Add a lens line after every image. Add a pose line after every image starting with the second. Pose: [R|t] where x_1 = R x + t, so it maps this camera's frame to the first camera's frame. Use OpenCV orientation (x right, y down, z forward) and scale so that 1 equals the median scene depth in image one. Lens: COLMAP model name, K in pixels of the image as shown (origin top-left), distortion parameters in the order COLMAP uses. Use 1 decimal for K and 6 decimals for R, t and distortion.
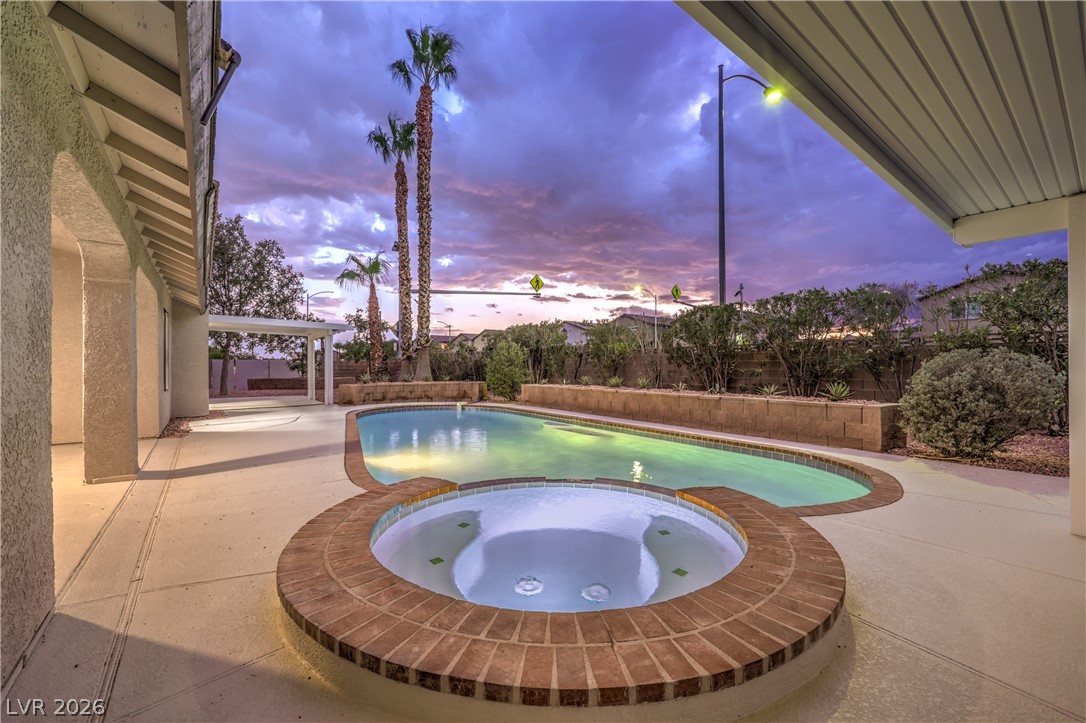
lens RADIAL K [[453.7, 0, 541.7], [0, 453.7, 364.9], [0, 0, 1]] dist [-0.005757, -0.000408]
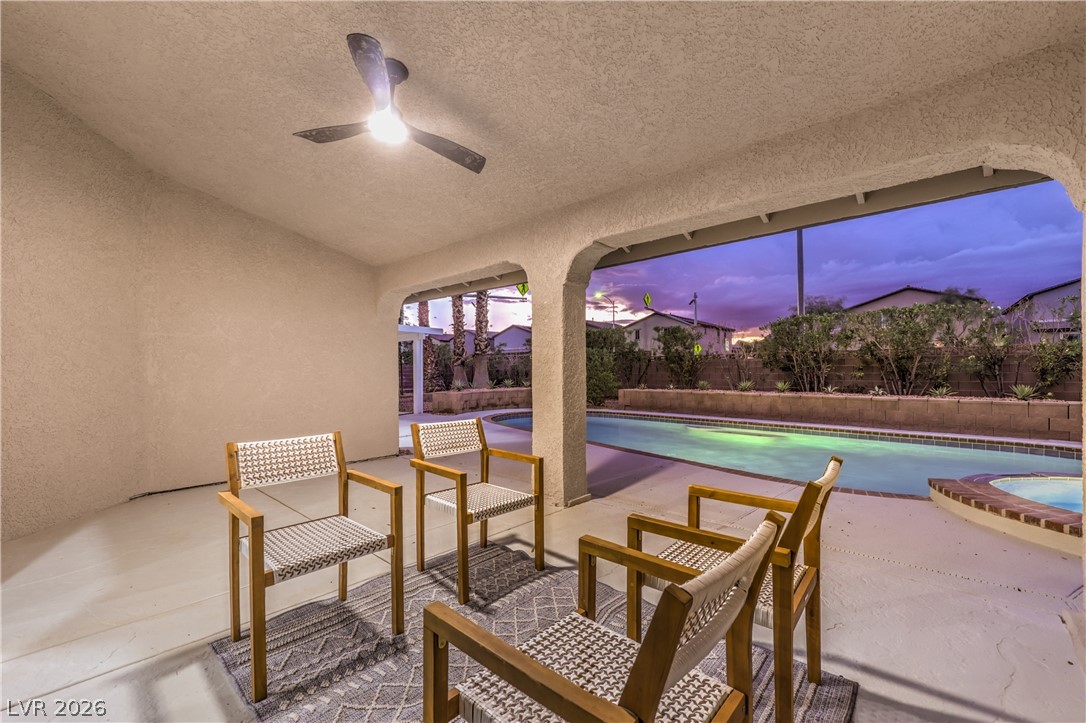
lens RADIAL K [[453.7, 0, 539.2], [0, 453.7, 367.4], [0, 0, 1]] dist [-0.005757, -0.000408]
pose [[0.984204, -0.005226, 0.176959, -0.497858], [0.005721, 0.999981, -0.002282, -0.006321], [-0.176944, 0.003259, 0.984216, 0.041708]]
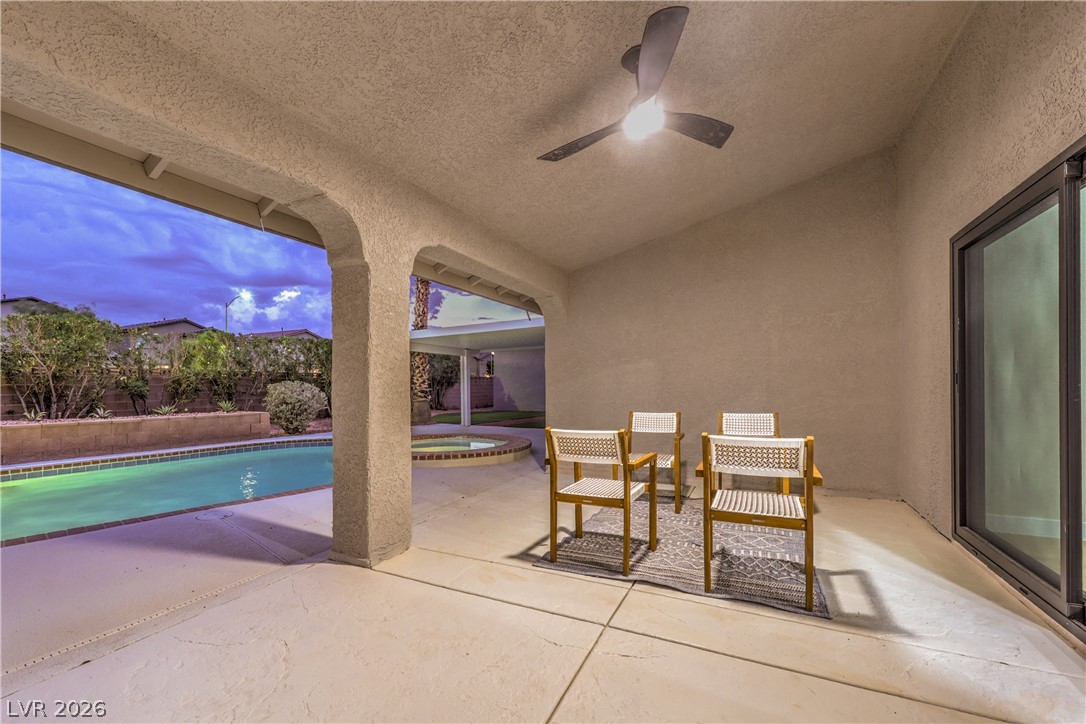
lens RADIAL K [[453.7, 0, 532.6], [0, 453.7, 386.6], [0, 0, 1]] dist [-0.005757, -0.000408]
pose [[-0.434919, 0.003079, 0.900464, -0.725560], [0.005605, 0.999984, -0.000711, -0.000919], [-0.900452, 0.004738, -0.434929, 0.459740]]
